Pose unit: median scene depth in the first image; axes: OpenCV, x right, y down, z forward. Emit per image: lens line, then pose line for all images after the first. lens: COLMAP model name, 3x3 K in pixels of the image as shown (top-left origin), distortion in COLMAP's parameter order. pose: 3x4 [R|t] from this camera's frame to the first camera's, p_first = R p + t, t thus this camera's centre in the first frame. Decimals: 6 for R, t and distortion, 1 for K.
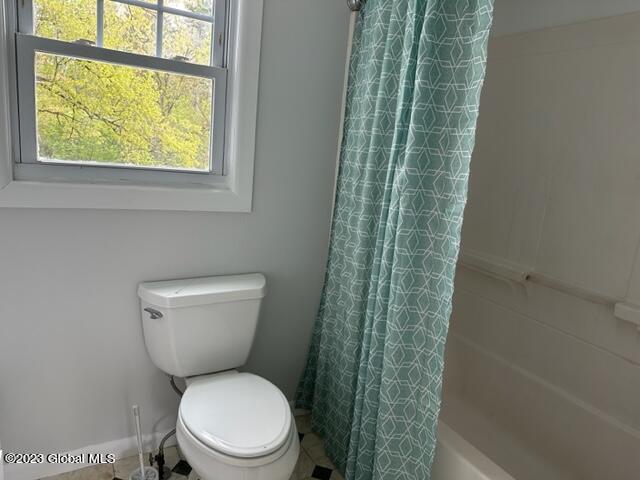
lens RADIAL K [[447.5, 0, 312.9], [0, 447.5, 241.5], [0, 0, 1]] dist [0.050395, -0.062100]
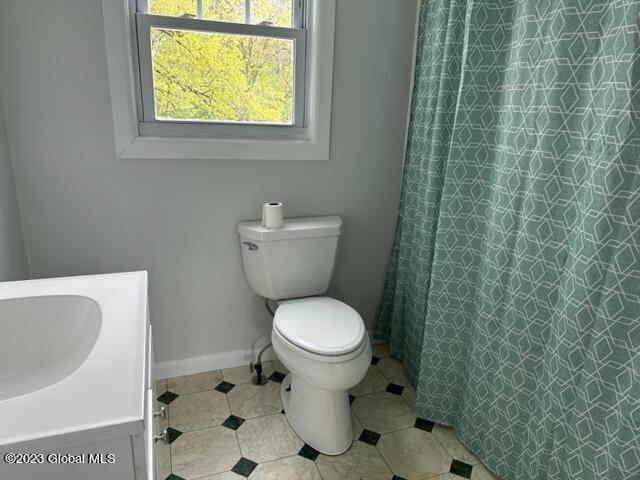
lens RADIAL K [[447.5, 0, 317.7], [0, 447.5, 240.4], [0, 0, 1]] dist [0.050395, -0.062100]
pose [[0.984580, -0.004539, -0.174879, 0.029367], [0.017451, 0.997225, 0.072366, 0.059043], [0.174065, -0.074302, 0.981927, -0.131204]]
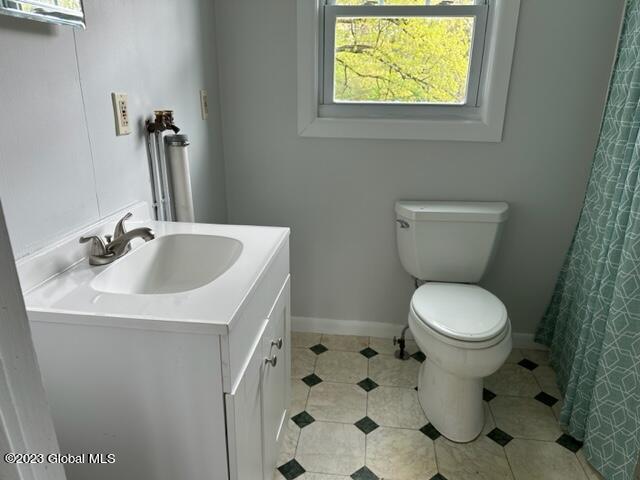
lens RADIAL K [[447.5, 0, 319.9], [0, 447.5, 240.8], [0, 0, 1]] dist [0.050395, -0.062100]
pose [[0.806696, 0.115255, -0.579619, 0.173883], [-0.063567, 0.992030, 0.108791, 0.082807], [0.587539, -0.050916, 0.807593, -0.127973]]
